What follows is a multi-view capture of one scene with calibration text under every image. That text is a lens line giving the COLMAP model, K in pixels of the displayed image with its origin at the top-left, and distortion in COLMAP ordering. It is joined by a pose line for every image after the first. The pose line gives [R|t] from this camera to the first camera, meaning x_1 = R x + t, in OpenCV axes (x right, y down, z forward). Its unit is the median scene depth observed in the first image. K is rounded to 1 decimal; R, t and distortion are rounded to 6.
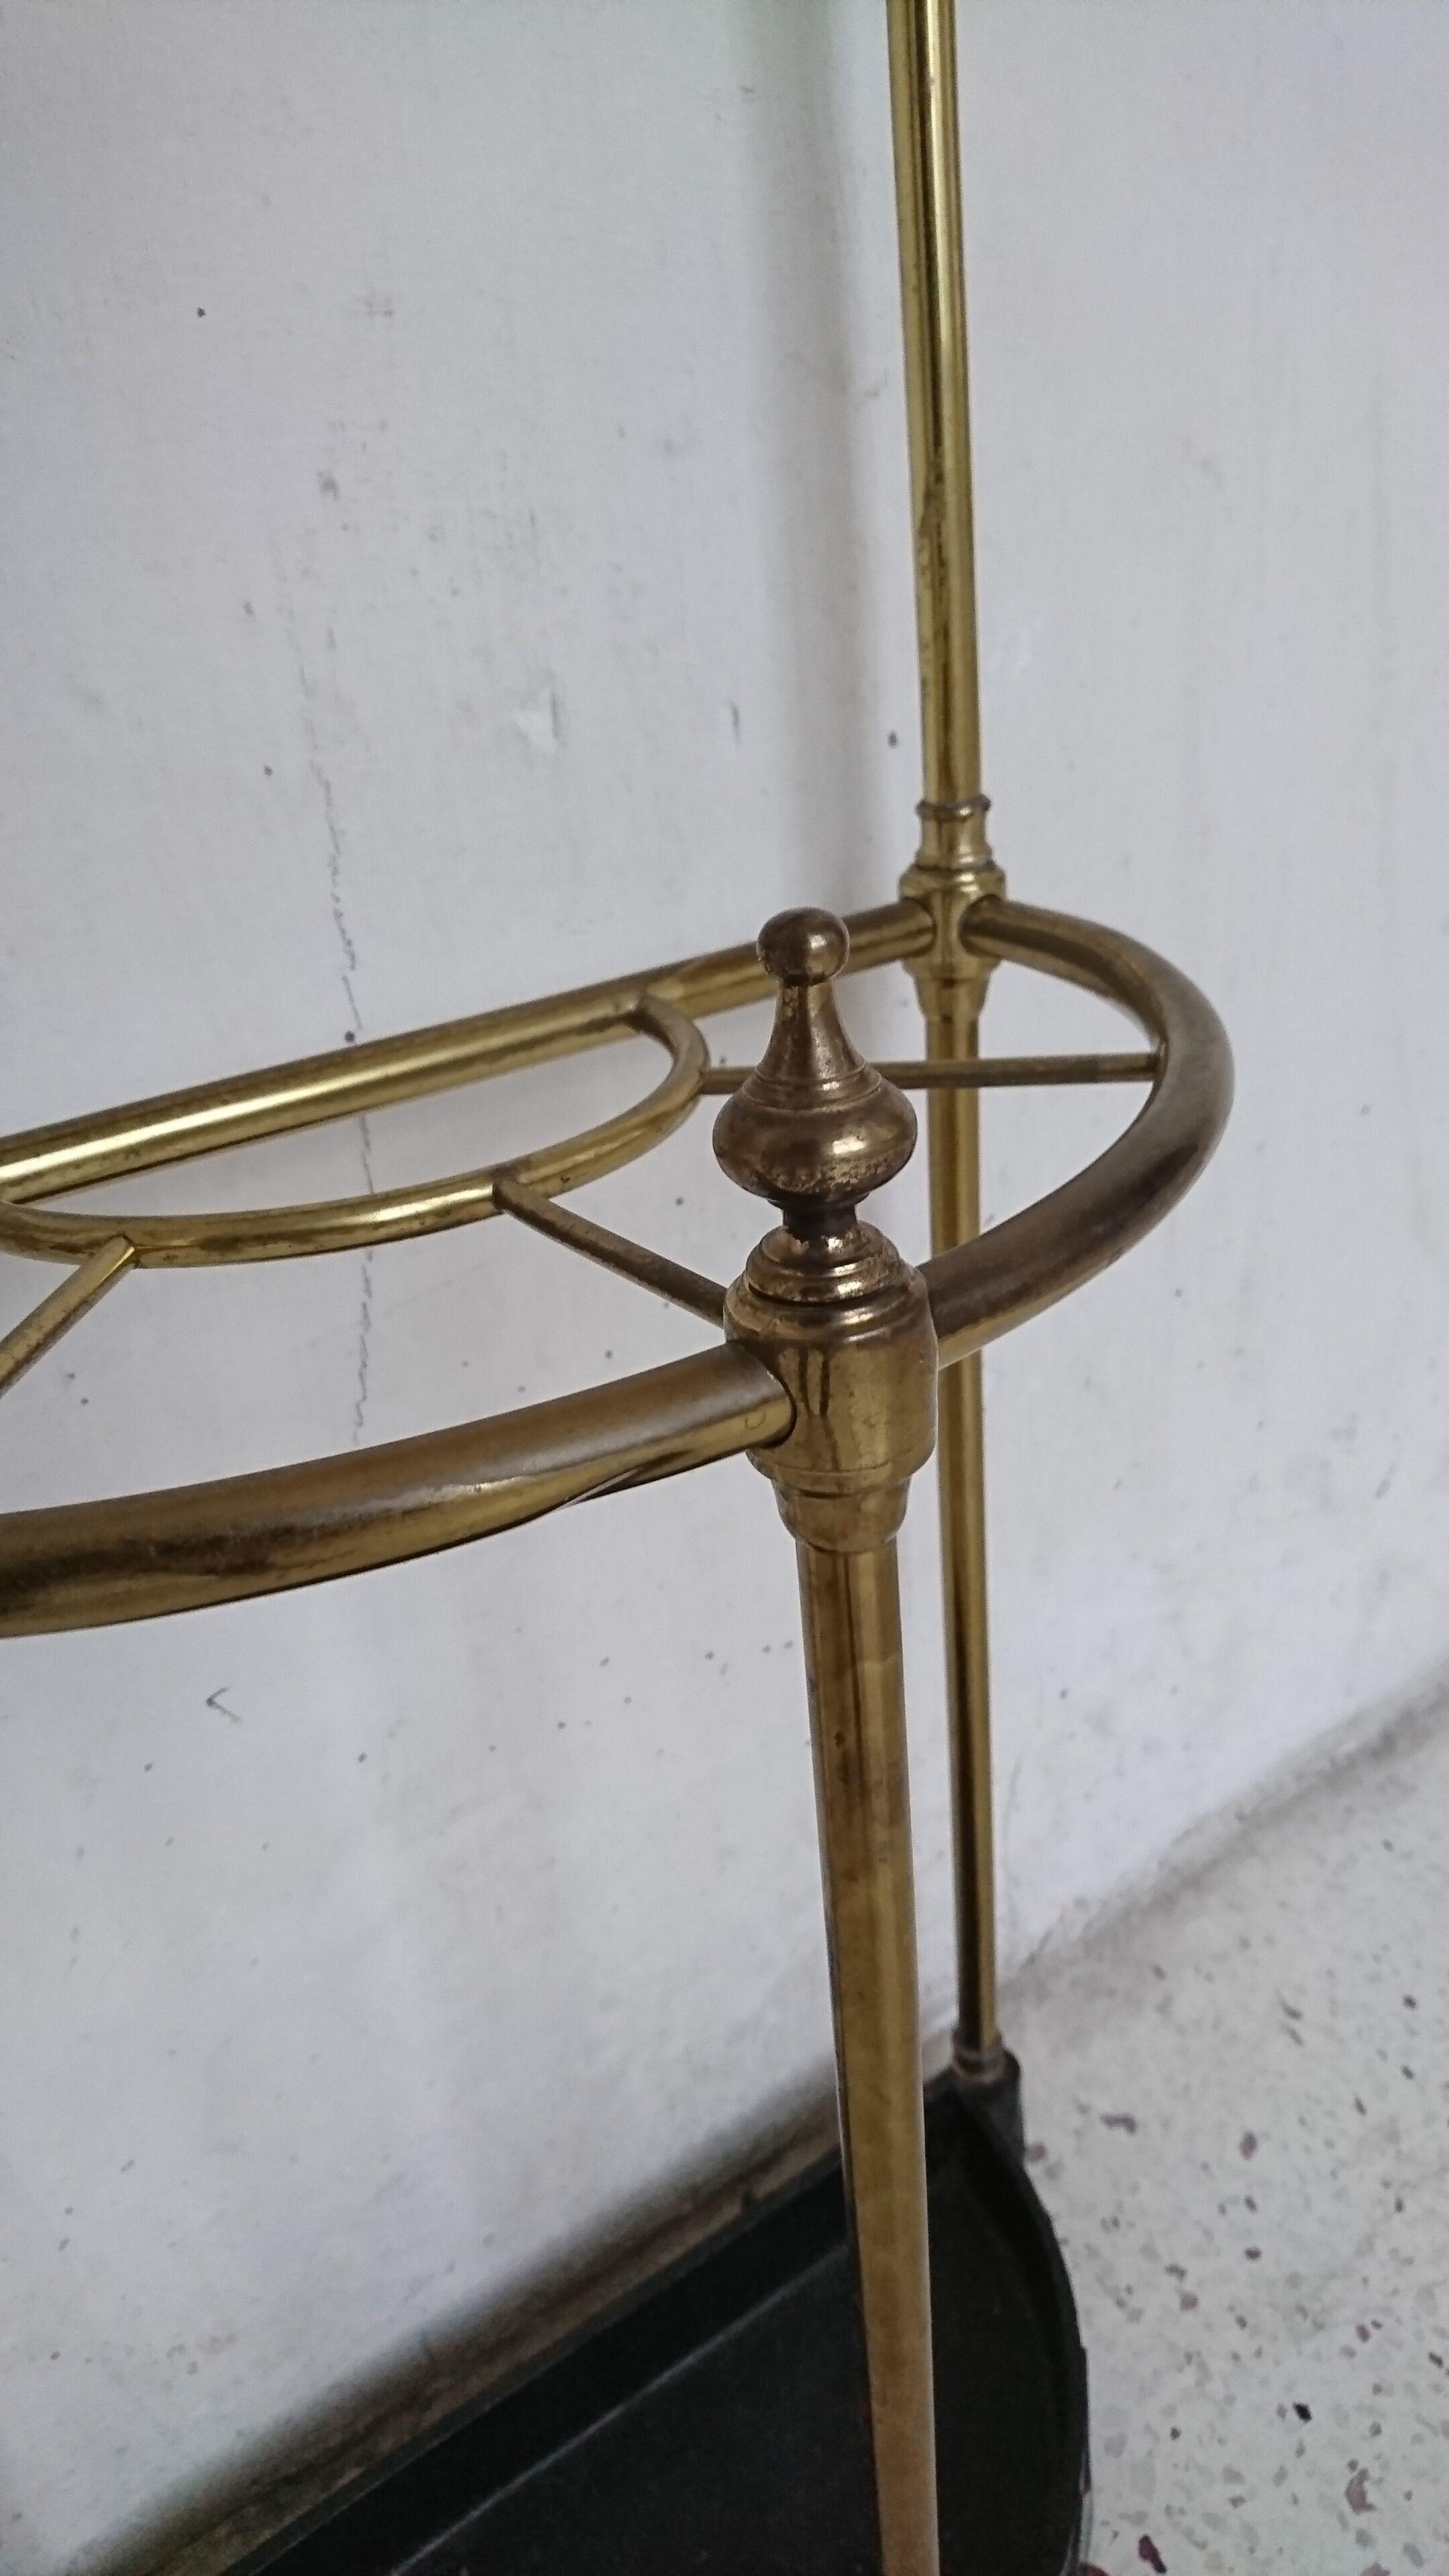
lens RADIAL K [[1730.8, 0, 708.0], [0, 1730.8, 1288.6], [0, 0, 1]] dist [0.003987, -0.002688]
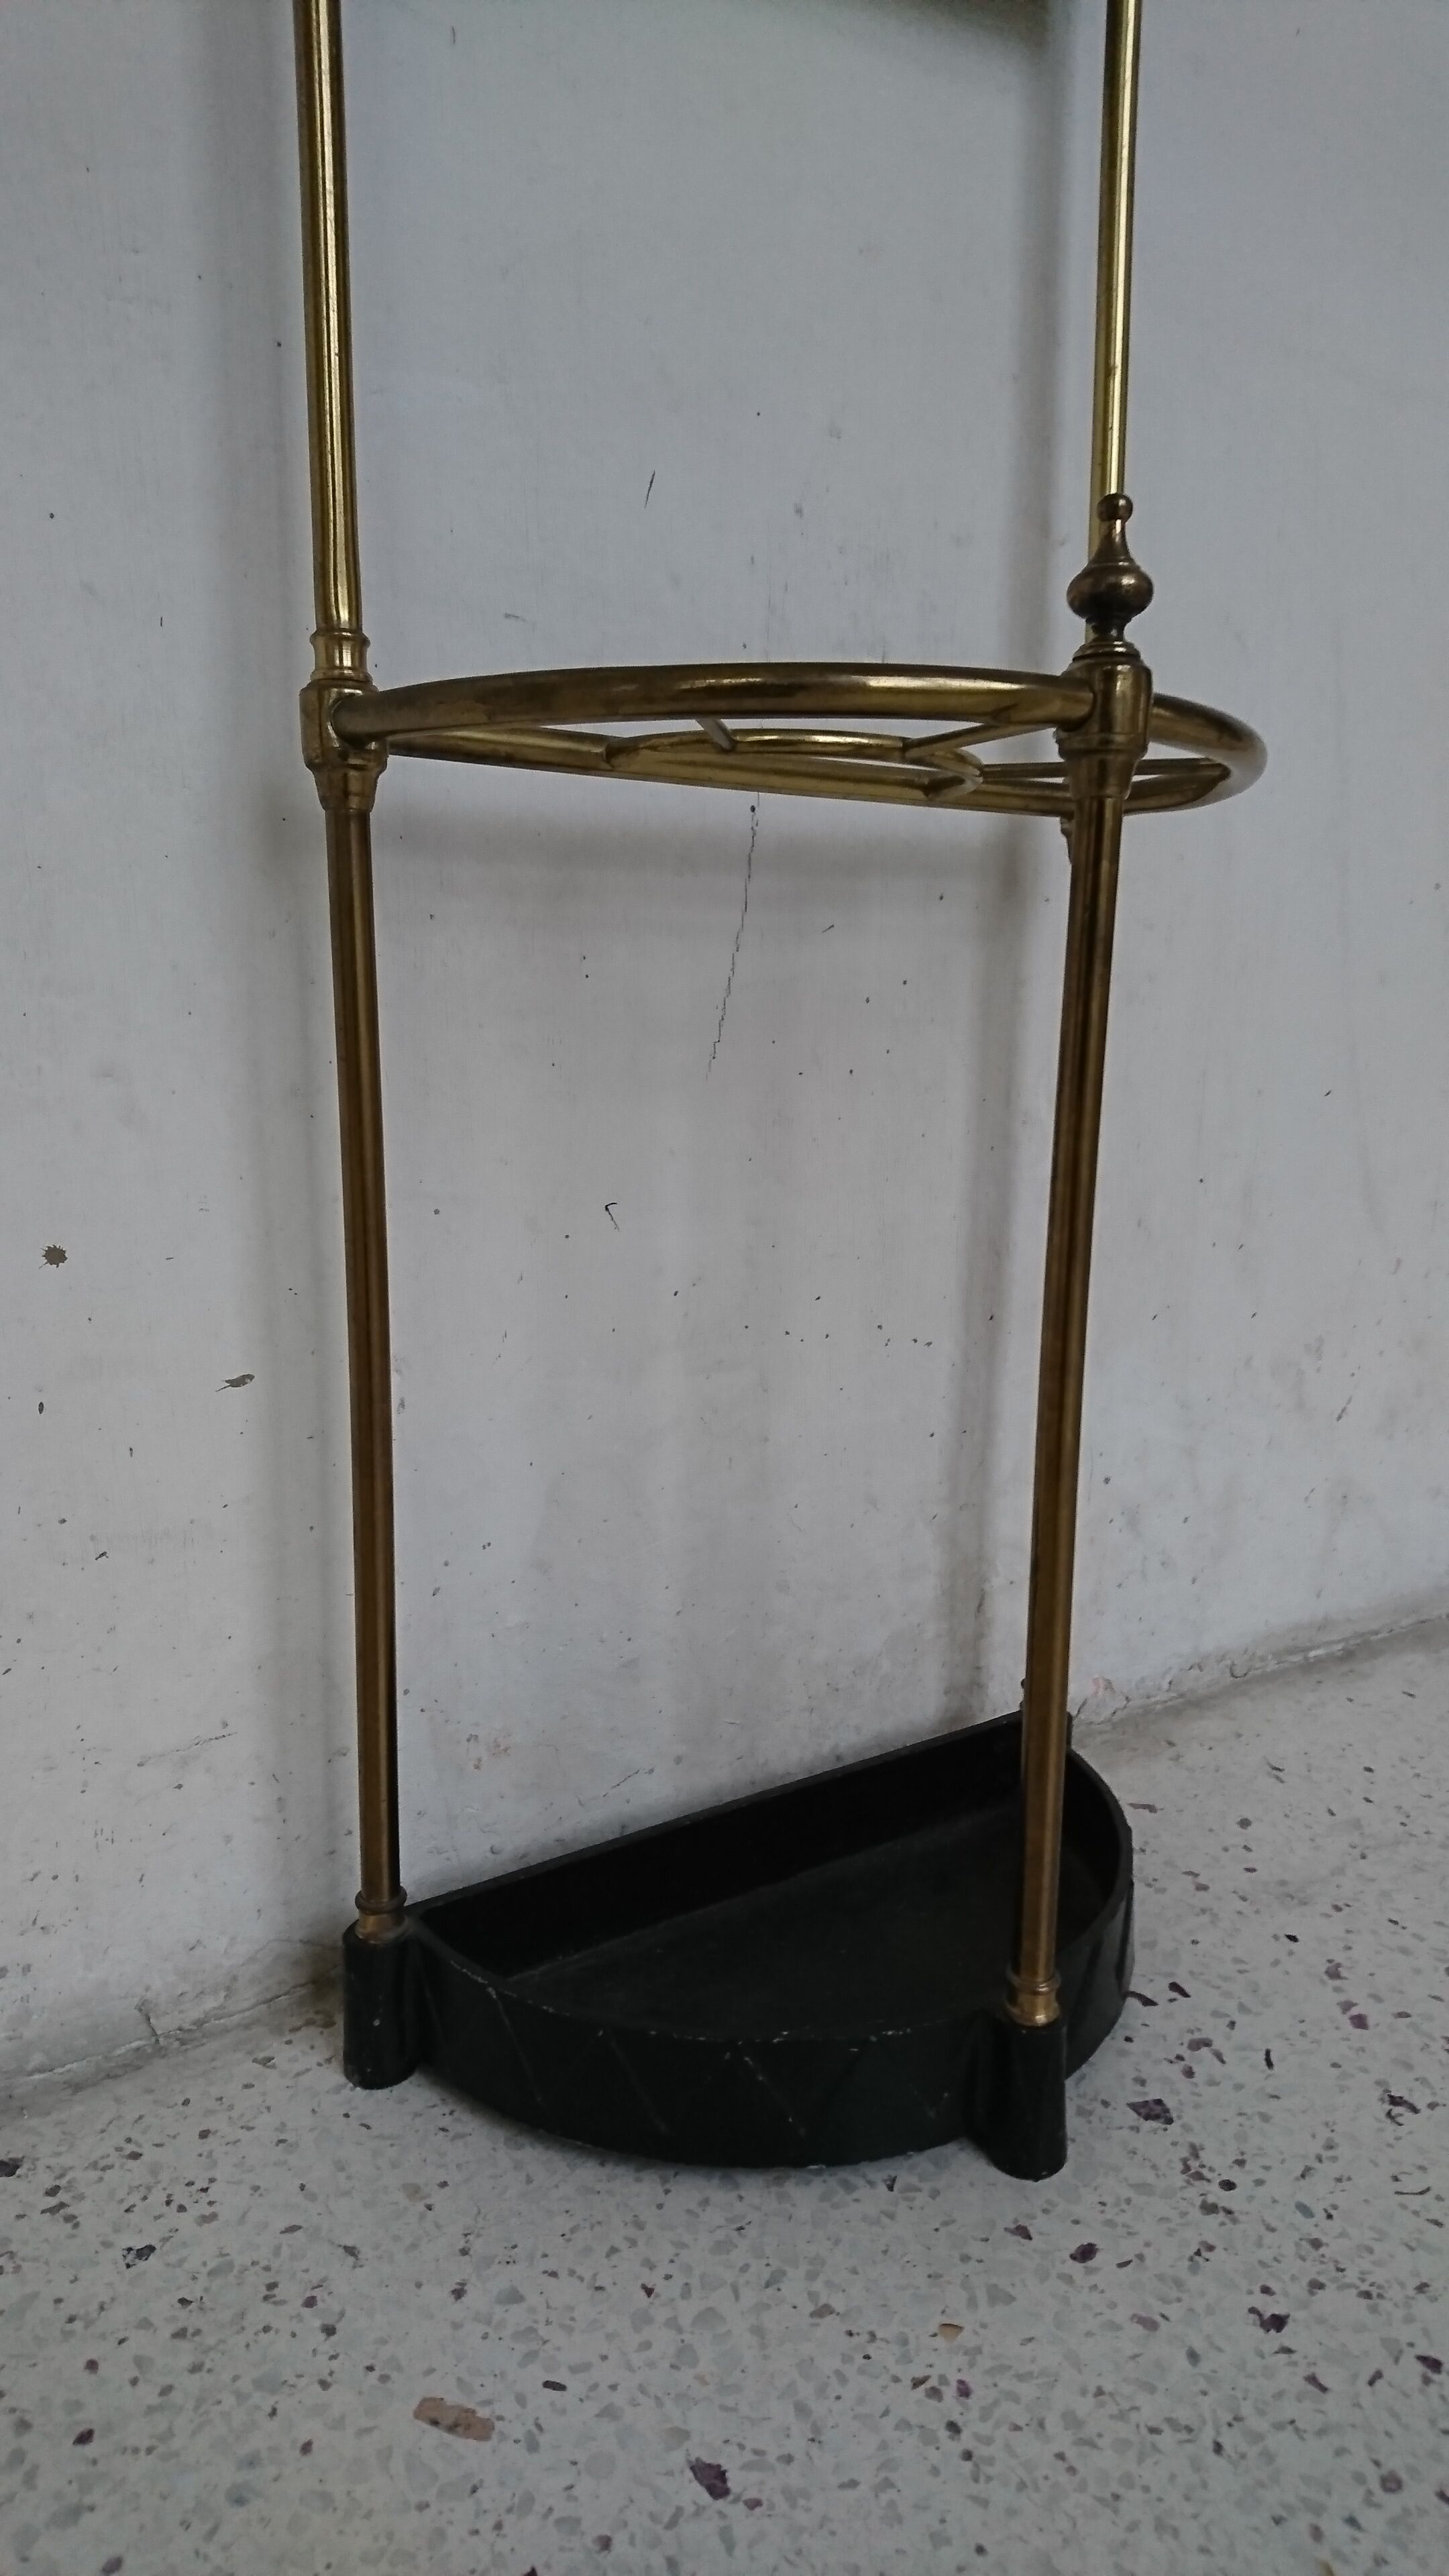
lens RADIAL K [[1700.2, 0, 708.6], [0, 1700.2, 1220.0], [0, 0, 1]] dist [0.030273, -0.000225]
pose [[0.994339, 0.106100, 0.005708, -0.138201], [-0.099918, 0.951974, -0.289416, 0.474393], [-0.036141, 0.287208, 0.957186, -0.328792]]
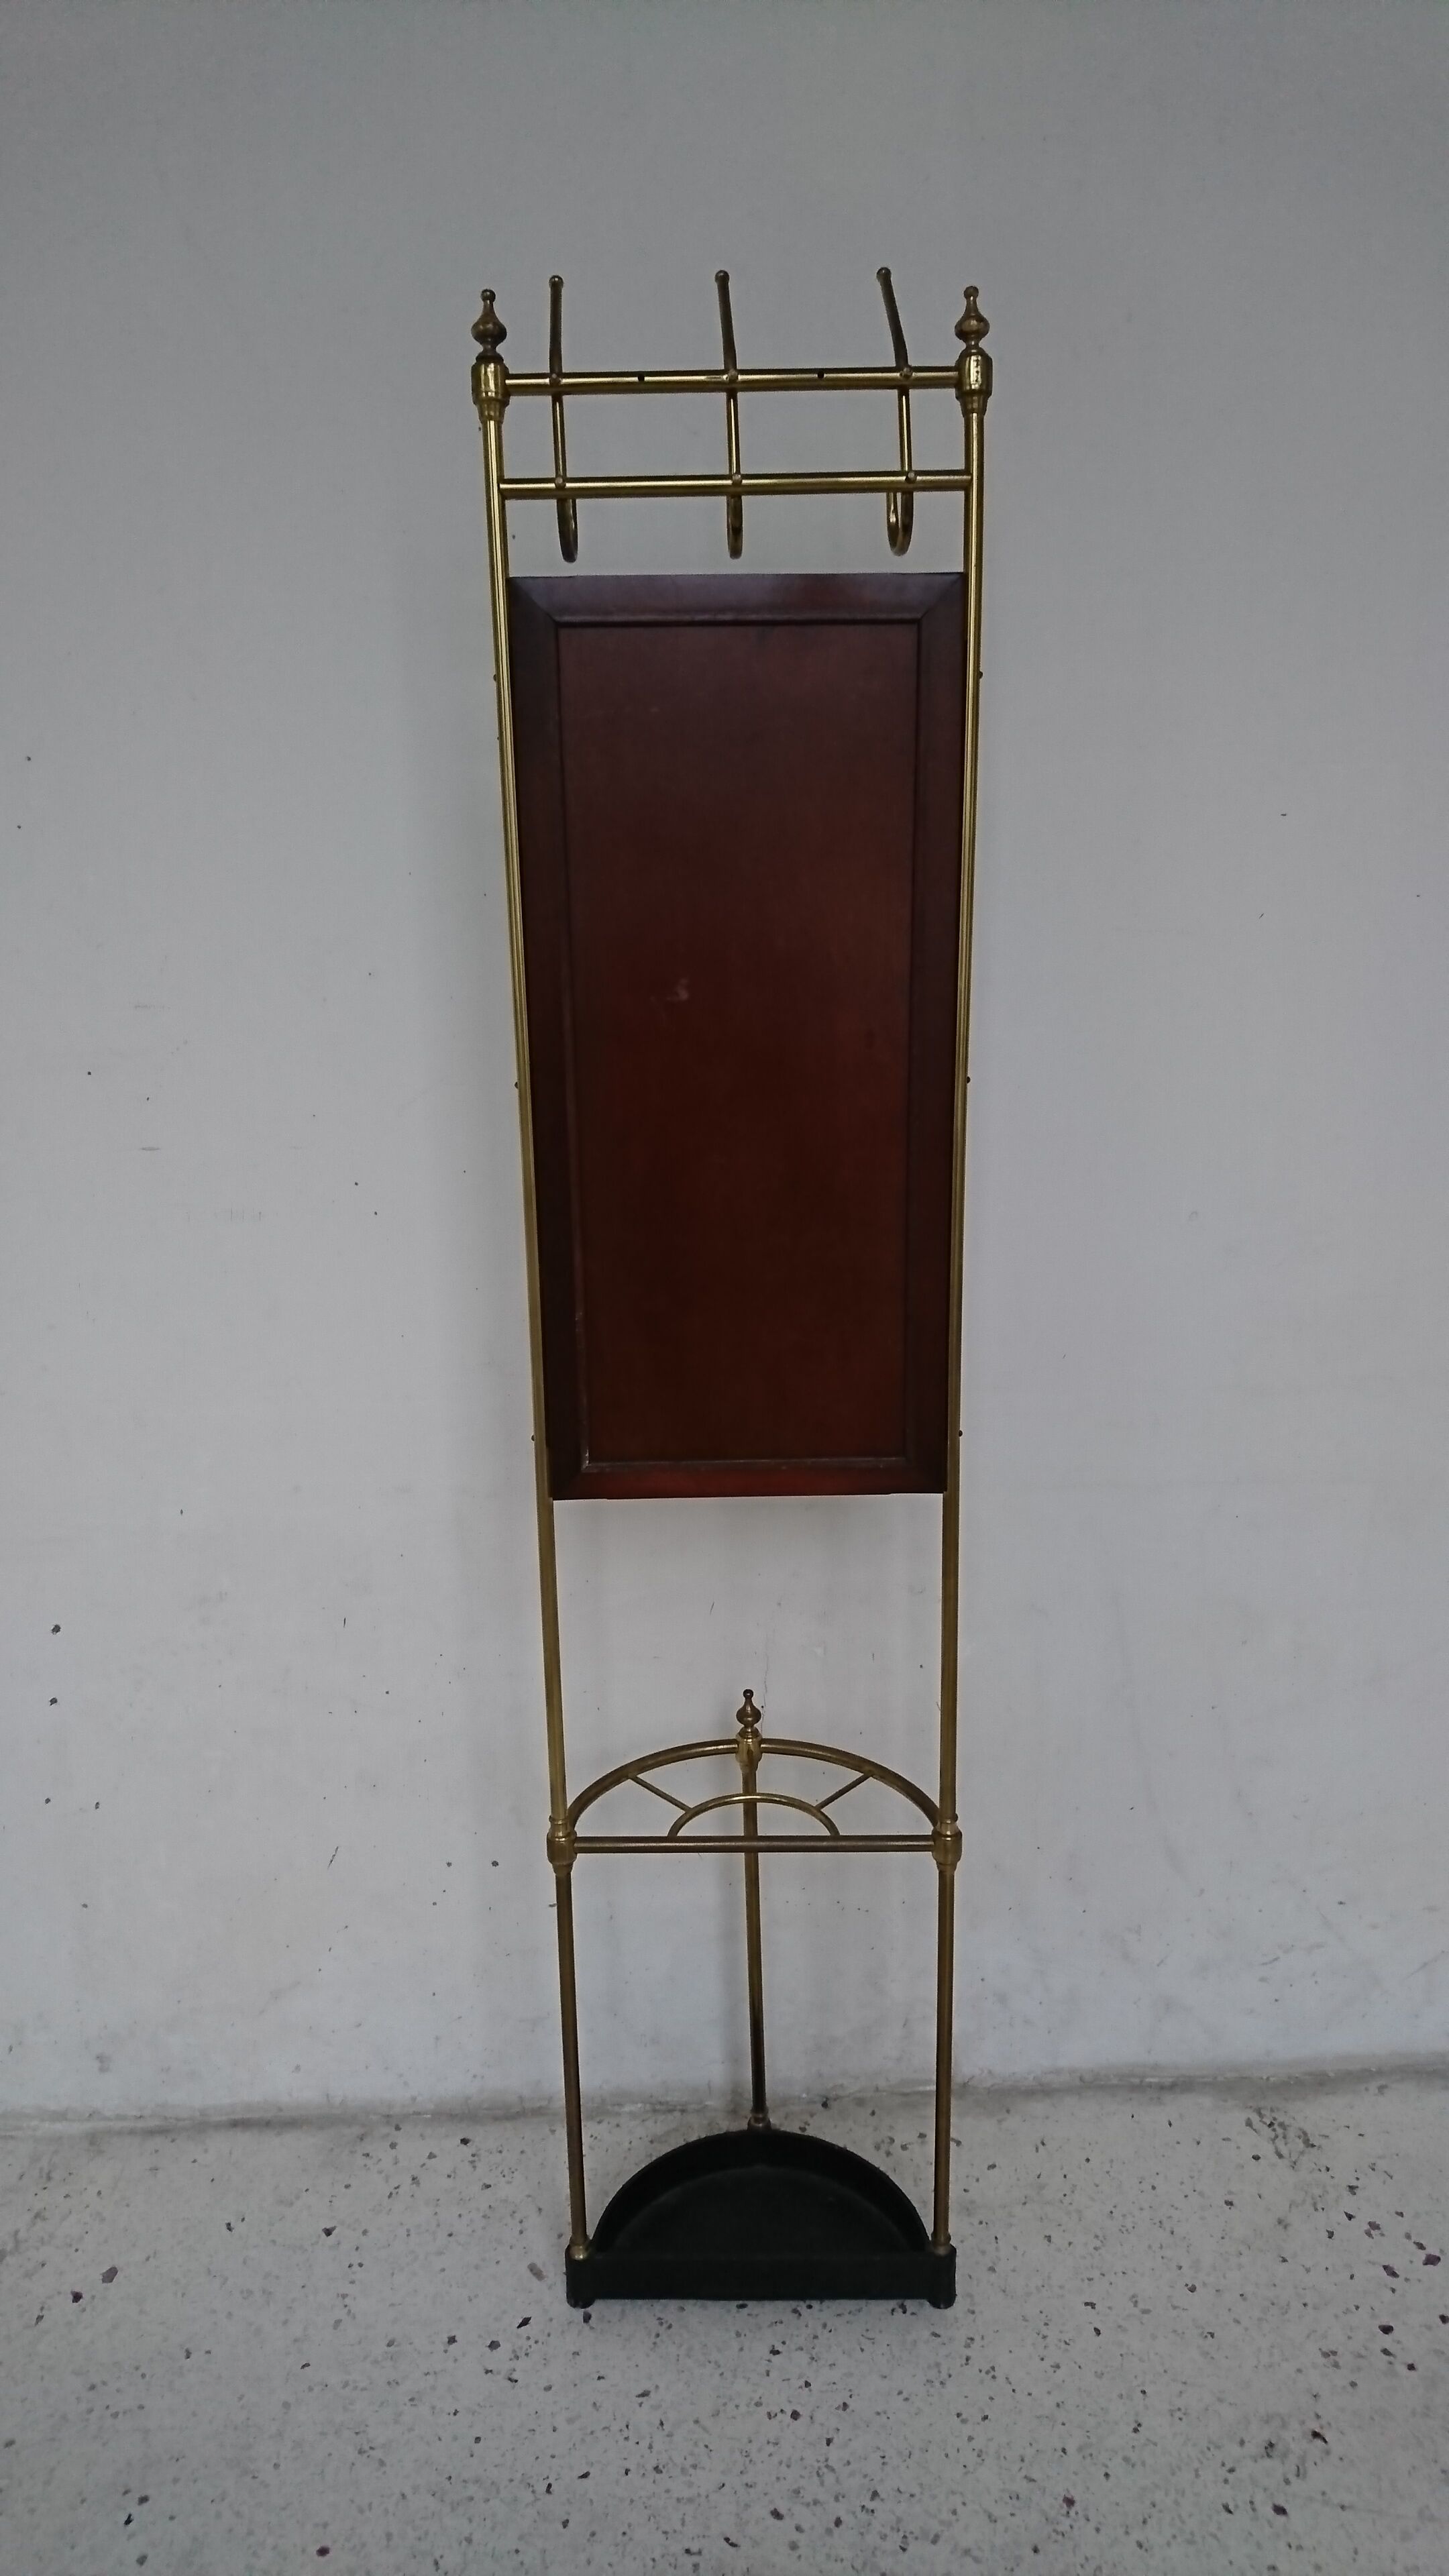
lens RADIAL K [[1700.2, 0, 708.6], [0, 1700.2, 1220.0], [0, 0, 1]] dist [0.030273, -0.000225]
pose [[0.855821, 0.204328, -0.475206, 0.920686], [-0.289500, 0.950523, -0.112671, -0.508601], [0.428672, 0.233998, 0.872631, -1.954760]]
